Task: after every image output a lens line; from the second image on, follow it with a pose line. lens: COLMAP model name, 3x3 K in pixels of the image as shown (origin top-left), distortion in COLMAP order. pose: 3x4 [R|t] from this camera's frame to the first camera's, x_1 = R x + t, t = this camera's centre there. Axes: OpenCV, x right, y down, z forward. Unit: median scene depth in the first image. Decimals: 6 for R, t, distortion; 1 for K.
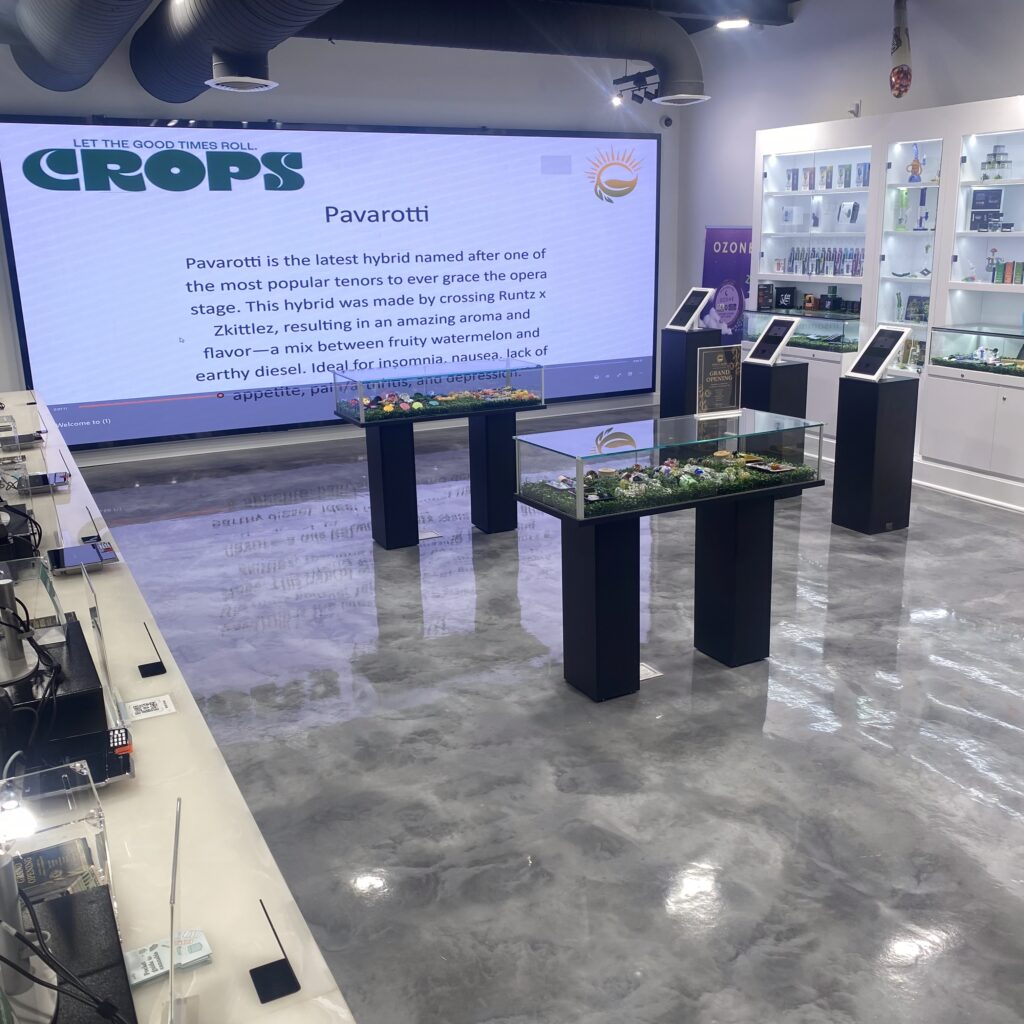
lens RADIAL K [[1033.0, 0, 512.0], [0, 1033.0, 512.0], [0, 0, 1]] dist [0.009226, -0.003740]
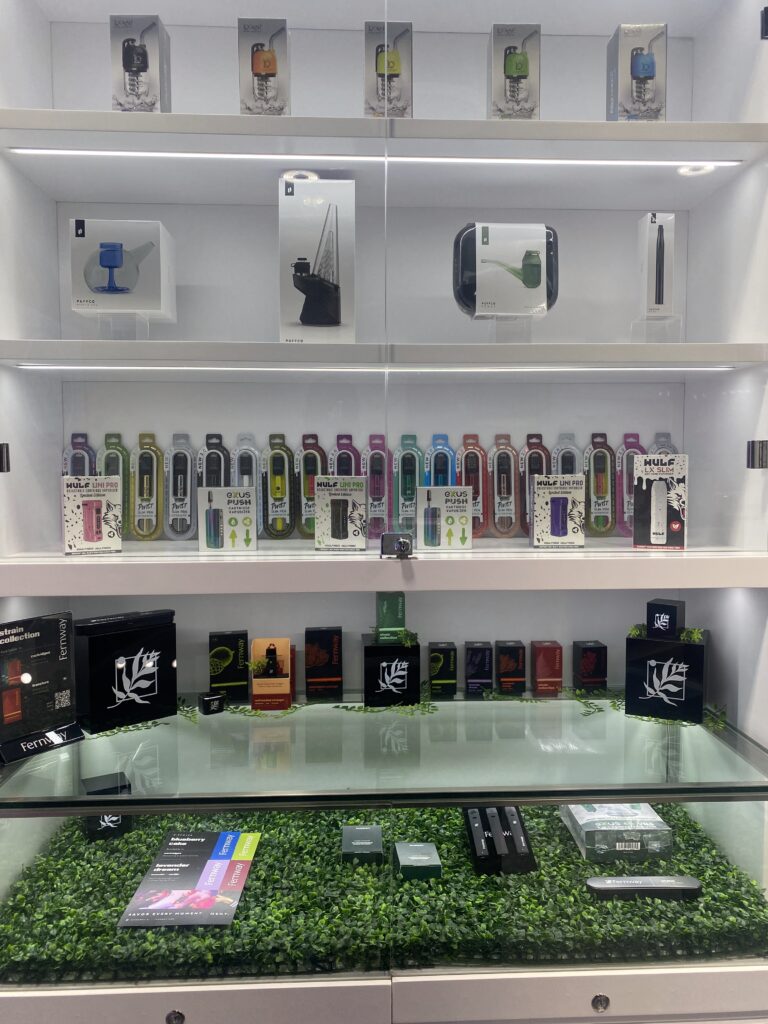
lens RADIAL K [[768.3, 0, 384.0], [0, 768.3, 512.0], [0, 0, 1]] dist [0.005877, 0.001454]
pose [[0.412372, -0.029321, 0.910544, 0.155751], [0.237478, 0.968387, -0.076367, -0.222026], [-0.879519, 0.247725, 0.406298, 0.924205]]
